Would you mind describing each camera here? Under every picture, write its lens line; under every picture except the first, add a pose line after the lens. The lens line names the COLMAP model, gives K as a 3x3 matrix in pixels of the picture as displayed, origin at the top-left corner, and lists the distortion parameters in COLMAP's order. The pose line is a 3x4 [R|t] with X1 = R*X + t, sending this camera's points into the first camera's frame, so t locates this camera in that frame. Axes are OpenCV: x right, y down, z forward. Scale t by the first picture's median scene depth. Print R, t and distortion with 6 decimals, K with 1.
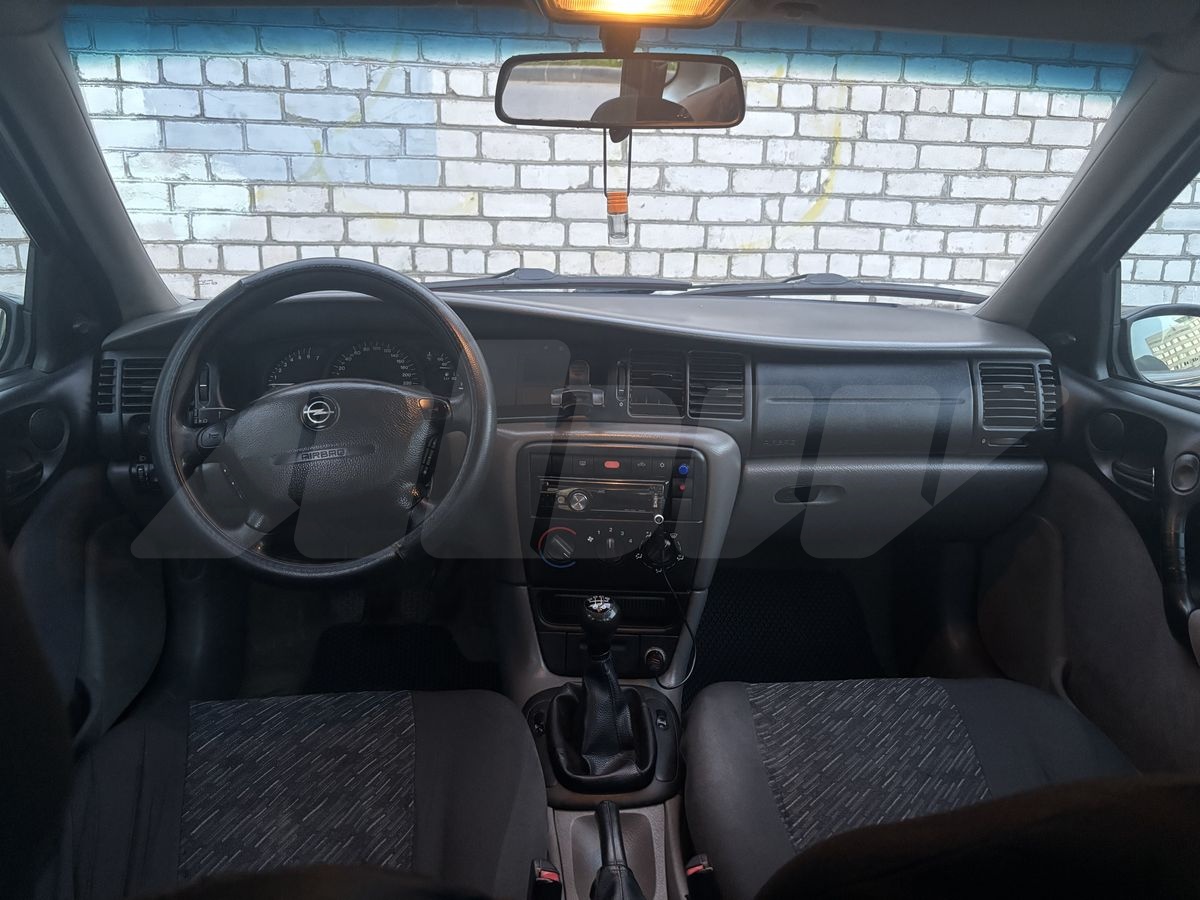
lens RADIAL K [[909.6, 0, 603.6], [0, 909.6, 462.3], [0, 0, 1]] dist [0.025927, -0.023128]
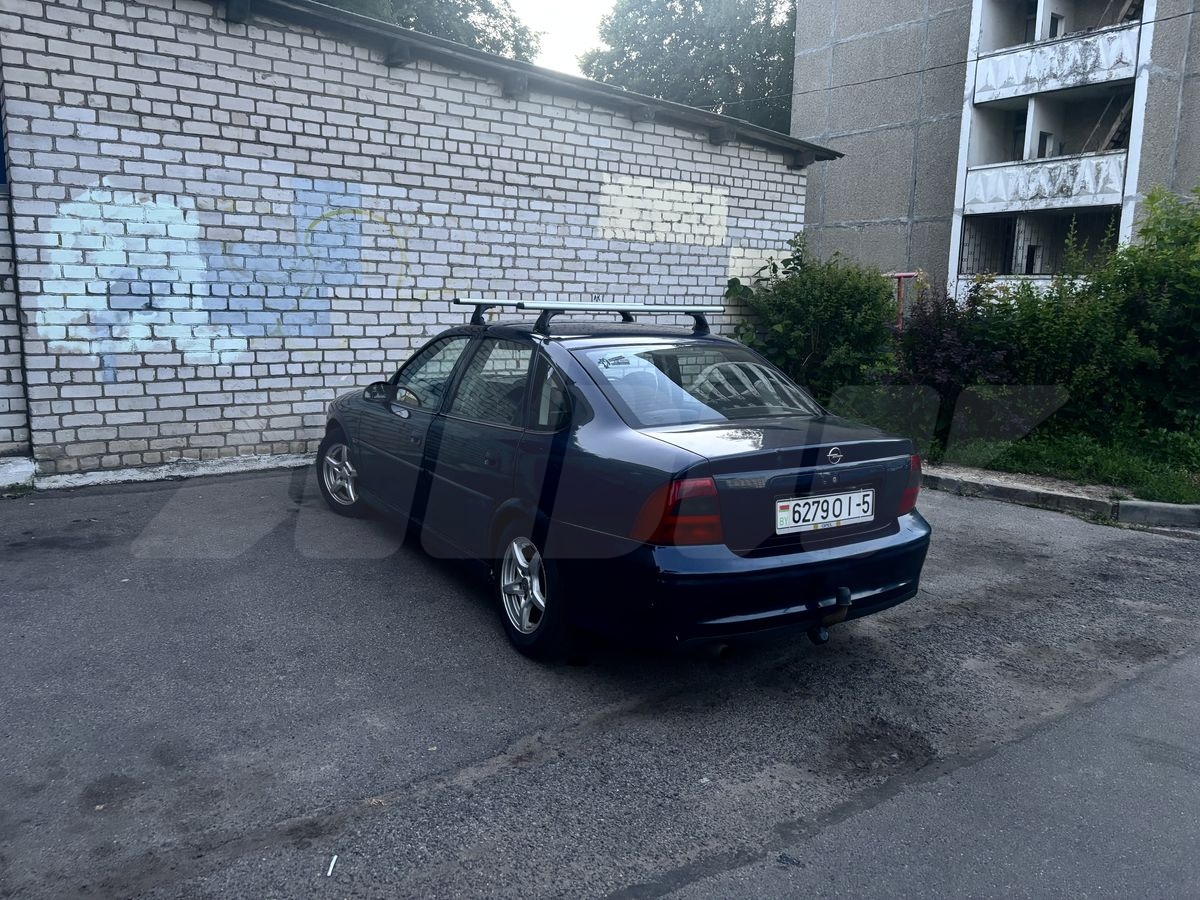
lens RADIAL K [[909.6, 0, 597.8], [0, 909.6, 452.3], [0, 0, 1]] dist [0.025927, -0.023128]
pose [[0.884622, -0.078413, 0.459668, -0.635814], [0.116891, 0.991576, -0.055805, 0.178293], [-0.451420, 0.103097, 0.886336, -1.222893]]
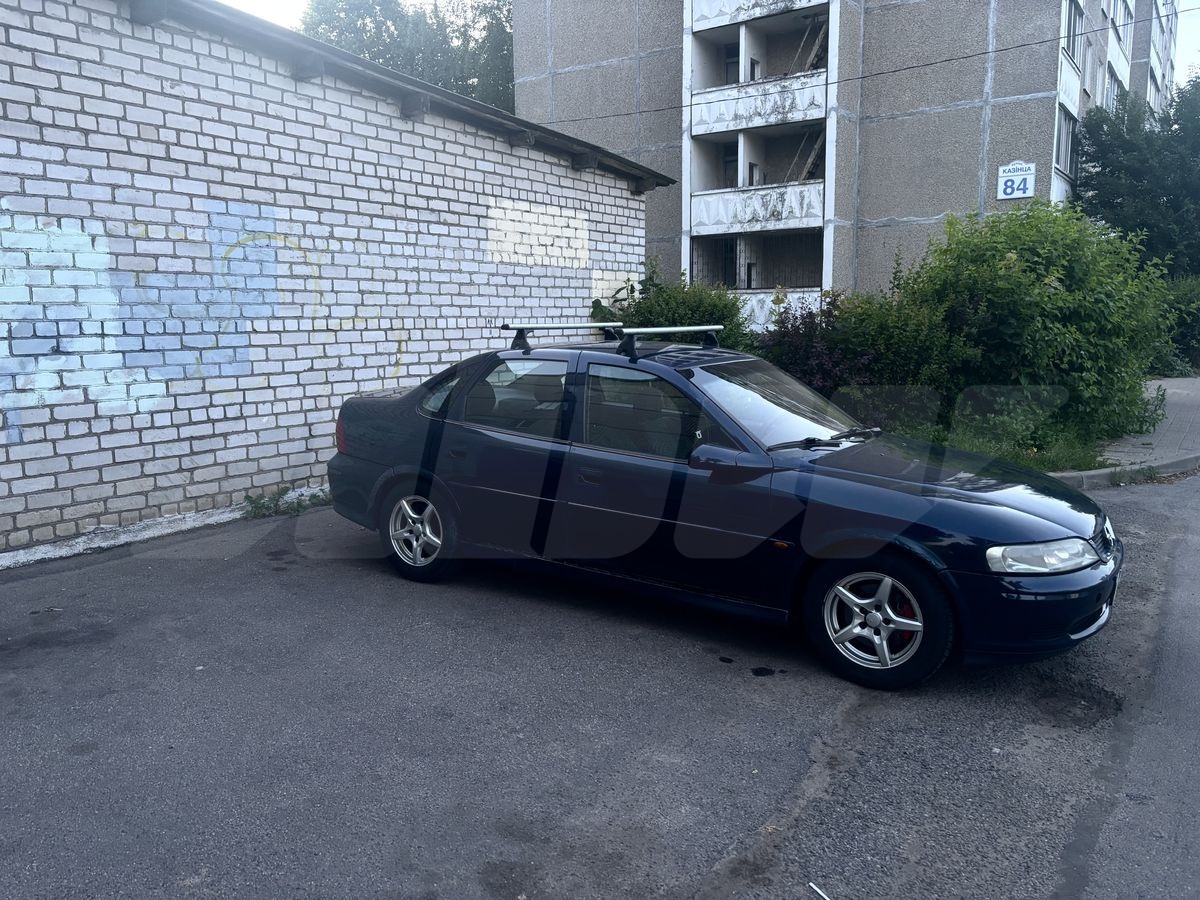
lens RADIAL K [[909.6, 0, 597.6], [0, 909.6, 451.3], [0, 0, 1]] dist [0.025927, -0.023128]
pose [[0.674884, -0.133616, 0.725726, -1.122389], [0.215629, 0.976254, -0.020782, 0.070794], [-0.705716, 0.170513, 0.687670, -0.882385]]
